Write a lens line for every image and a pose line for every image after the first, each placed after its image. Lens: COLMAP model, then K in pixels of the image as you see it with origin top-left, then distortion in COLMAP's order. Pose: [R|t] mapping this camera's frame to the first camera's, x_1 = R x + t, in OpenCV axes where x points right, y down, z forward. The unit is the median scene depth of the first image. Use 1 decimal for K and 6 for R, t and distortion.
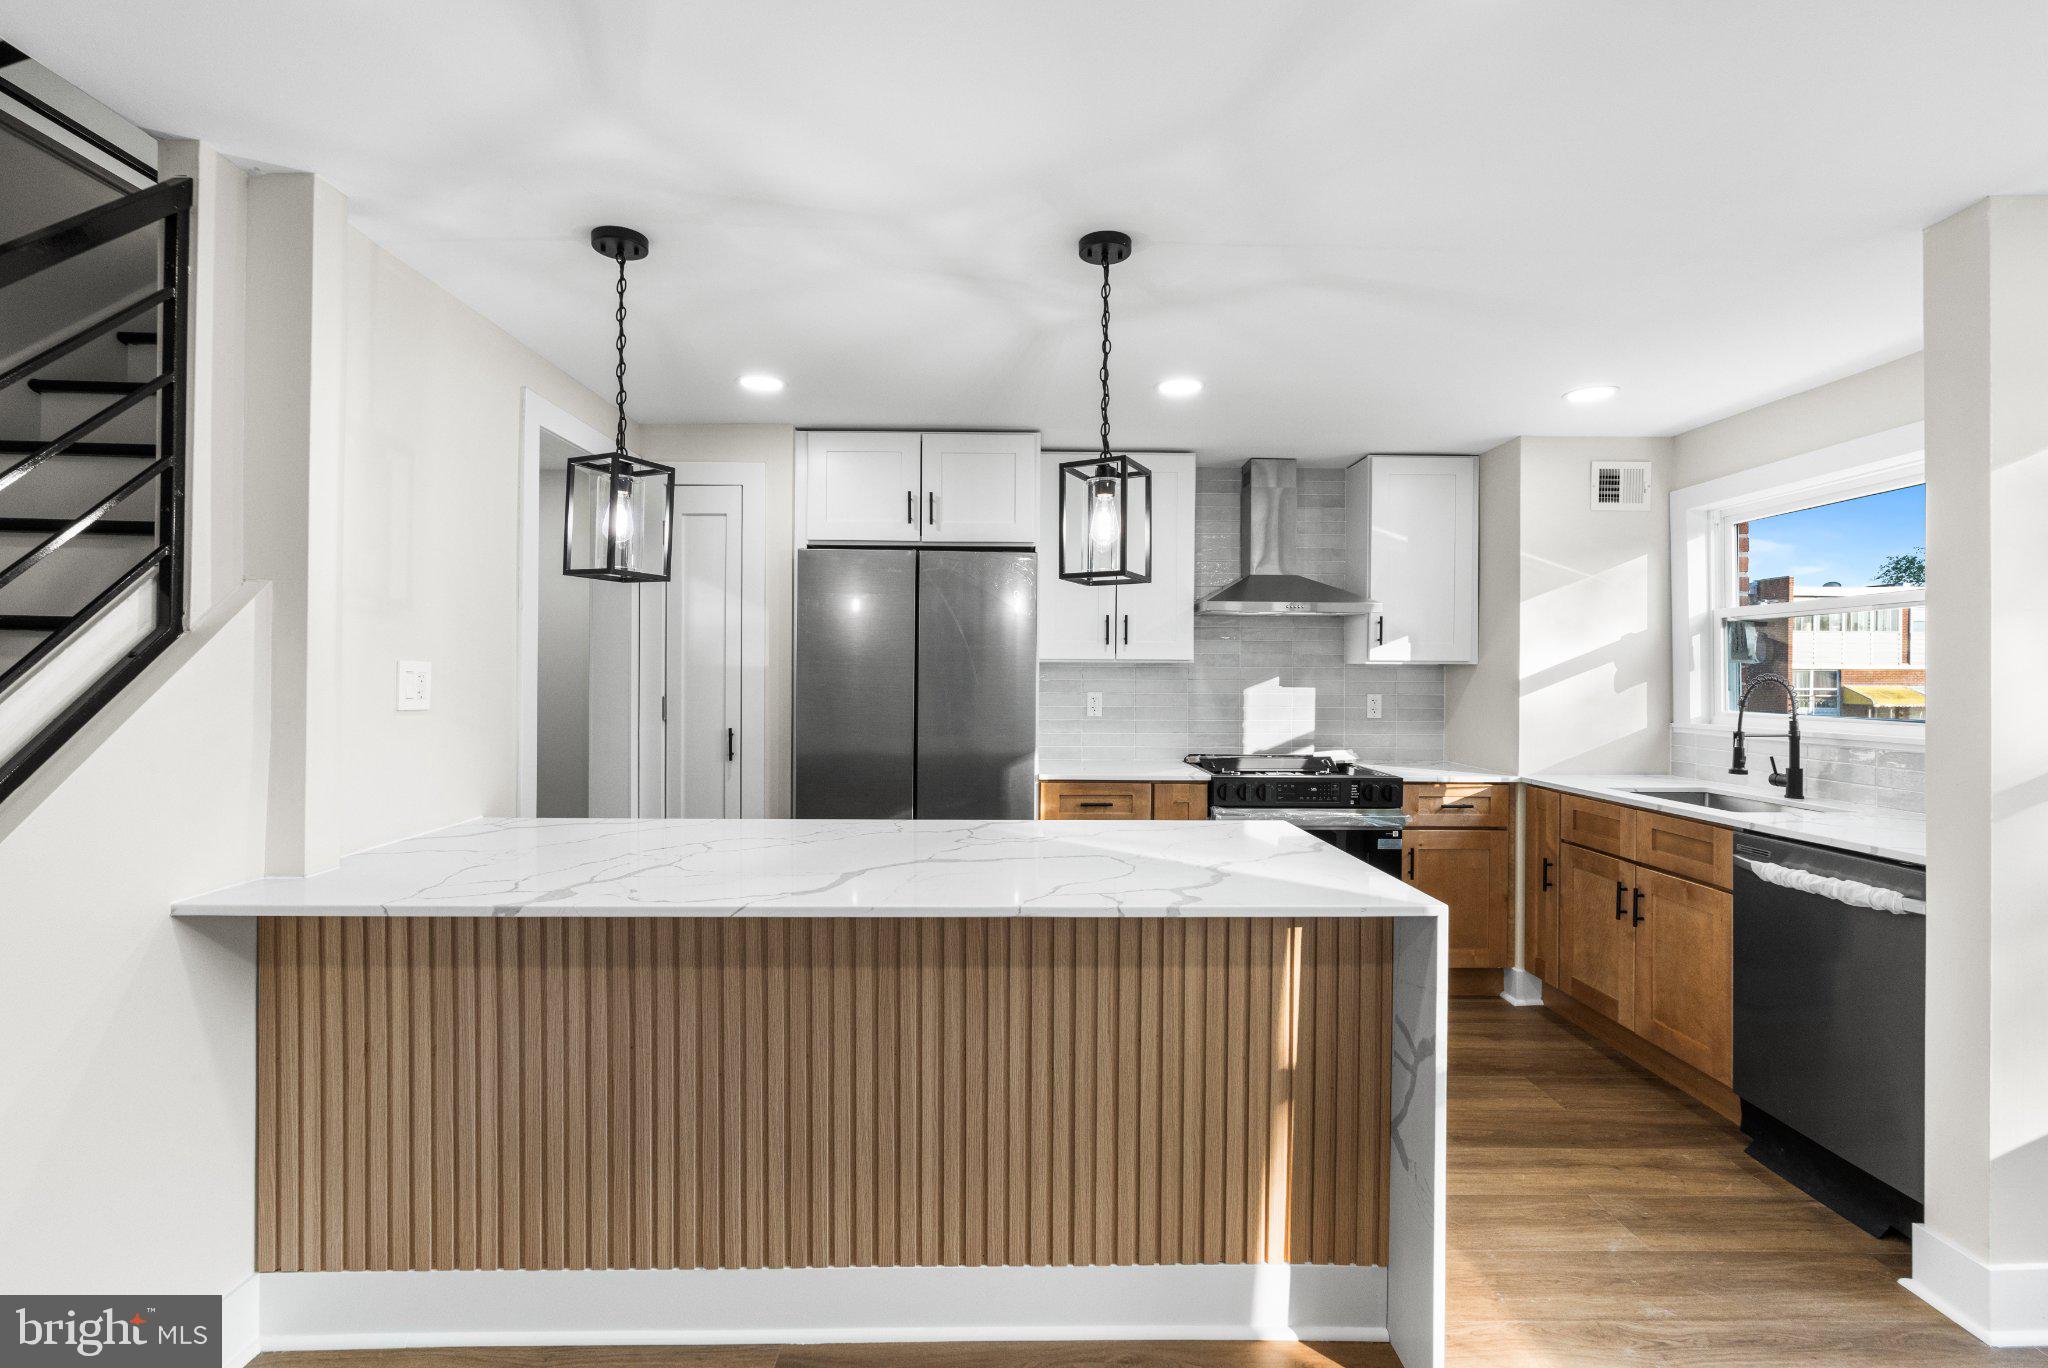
lens RADIAL K [[927.3, 0, 1022.9], [0, 927.3, 674.7], [0, 0, 1]] dist [-0.003621, 0.000278]
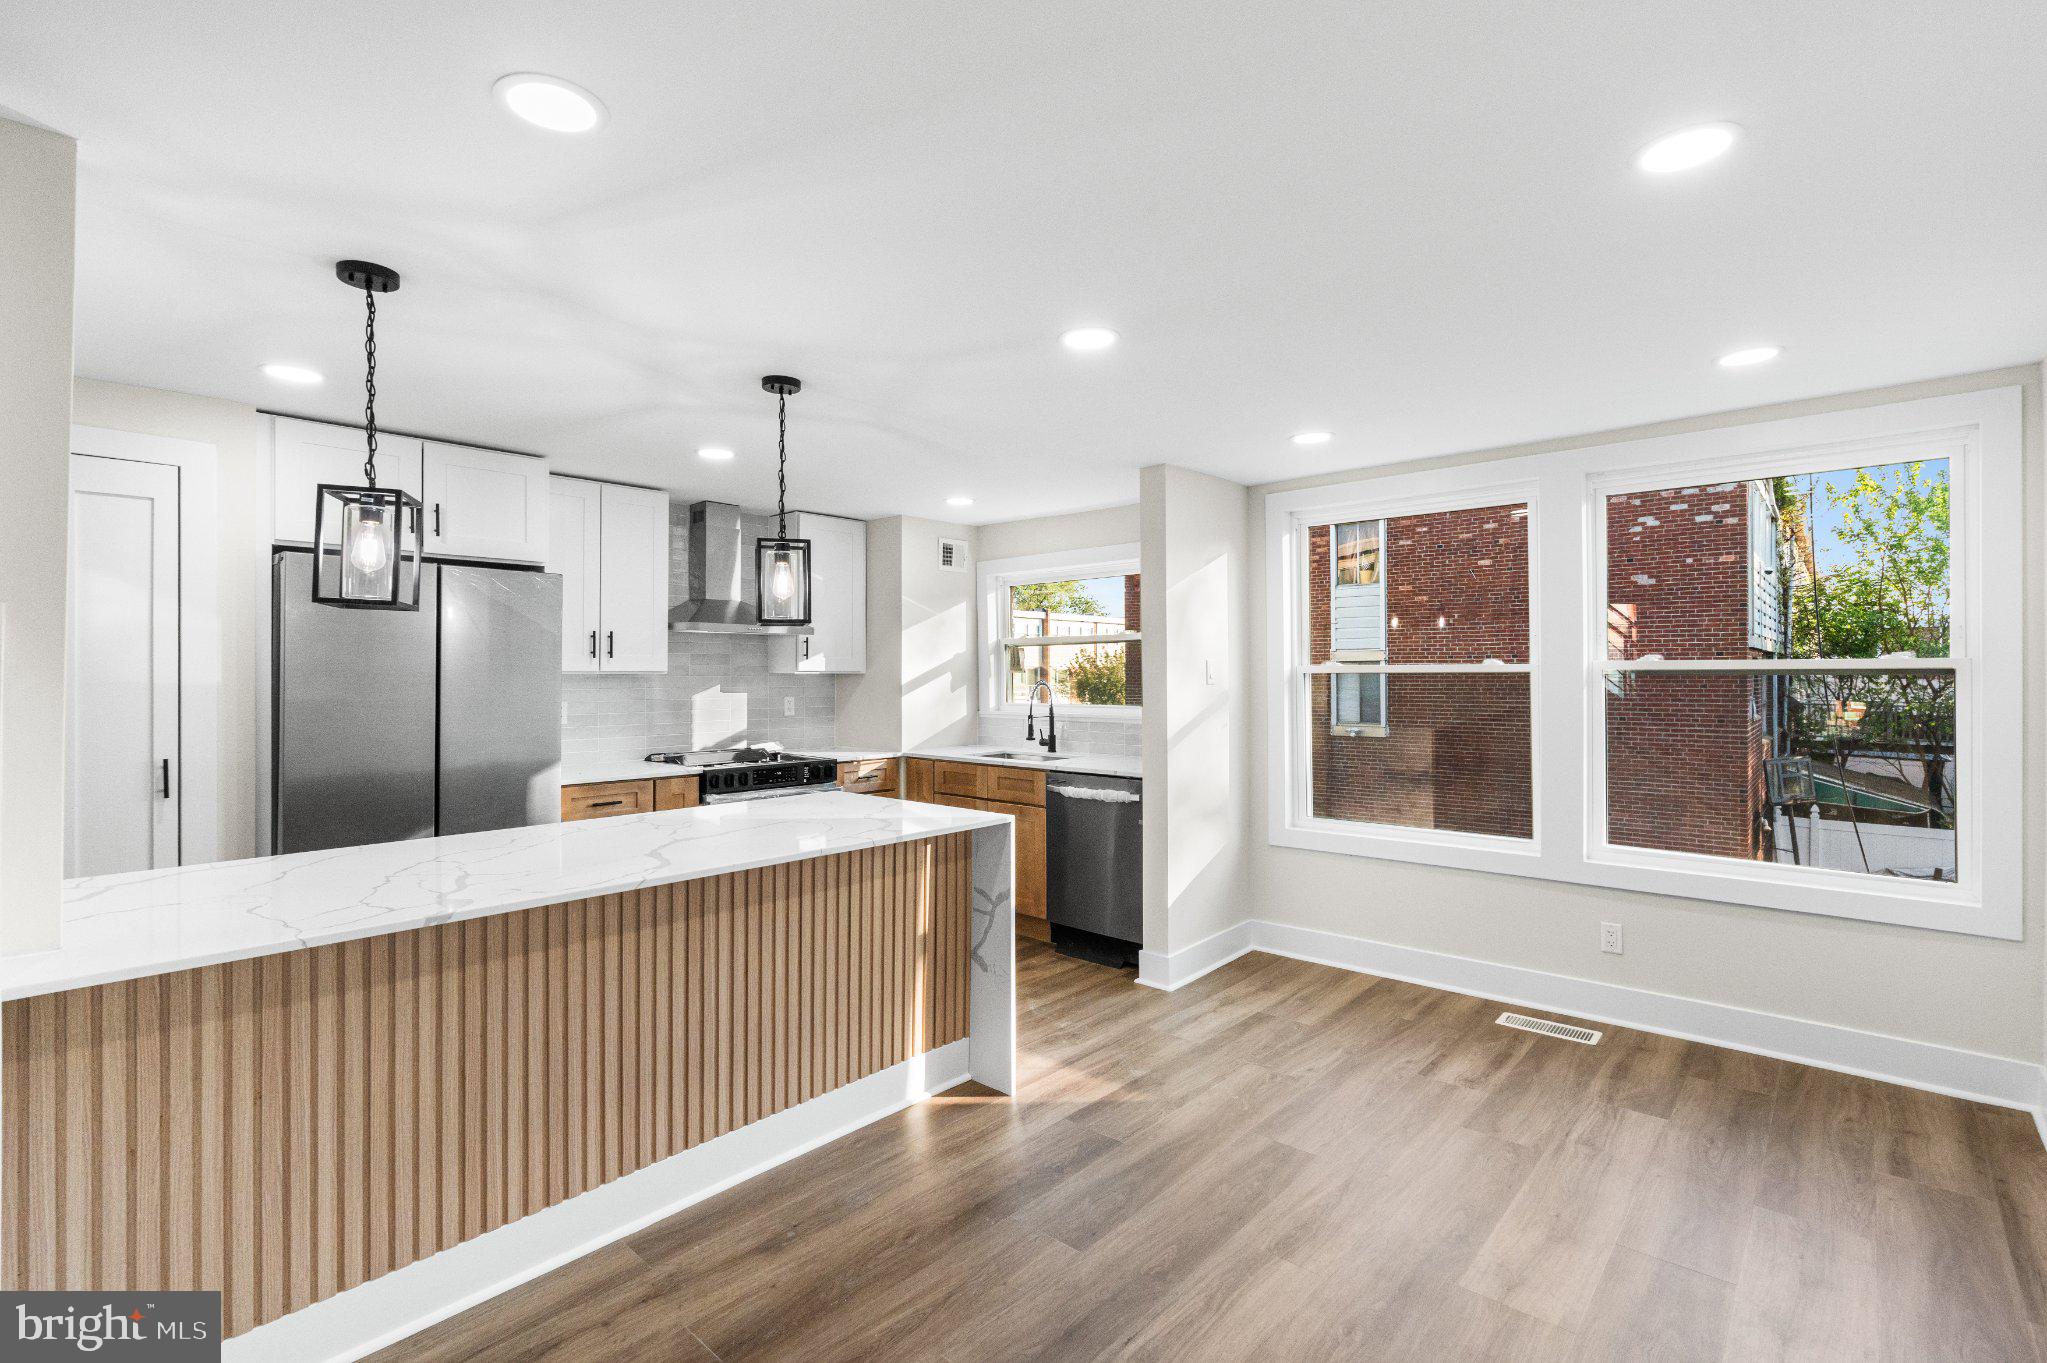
lens RADIAL K [[926.8, 0, 1022.4], [0, 926.8, 672.2], [0, 0, 1]] dist [-0.003621, 0.000278]
pose [[0.685083, -0.006230, 0.728439, -0.387979], [0.004794, 0.999980, 0.004044, -0.019085], [-0.728450, 0.000721, 0.685099, -0.120245]]
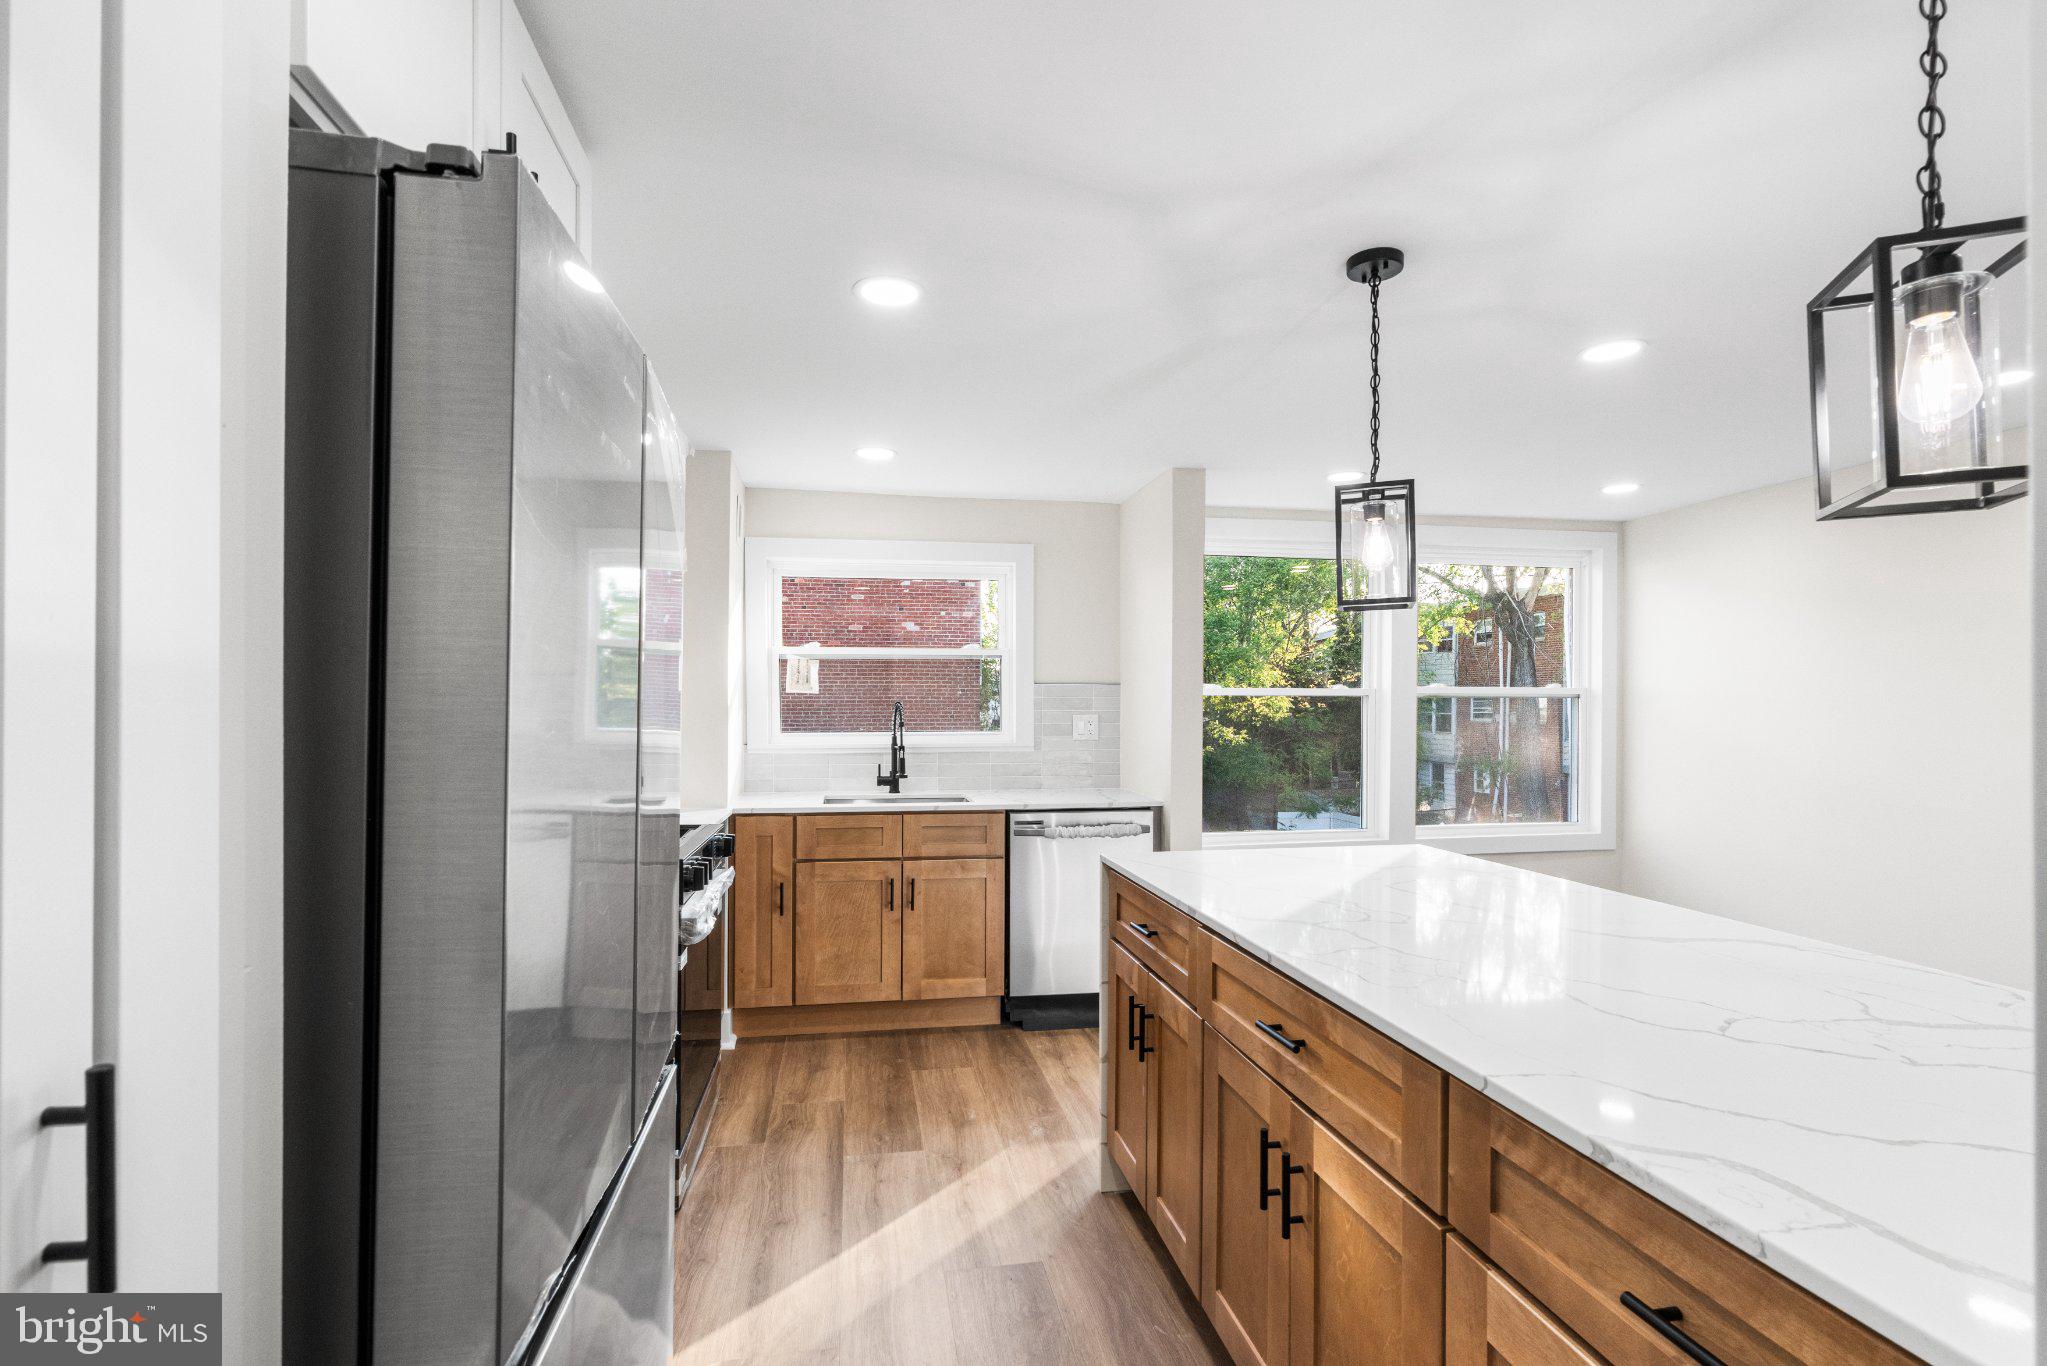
lens RADIAL K [[938.4, 0, 1020.1], [0, 938.4, 706.0], [0, 0, 1]] dist [-0.000660, 0.000135]
pose [[-0.154463, -0.003546, 0.987992, -0.474468], [-0.002387, 0.999992, 0.003216, 0.000365], [-0.987996, -0.001861, -0.154470, 0.869929]]
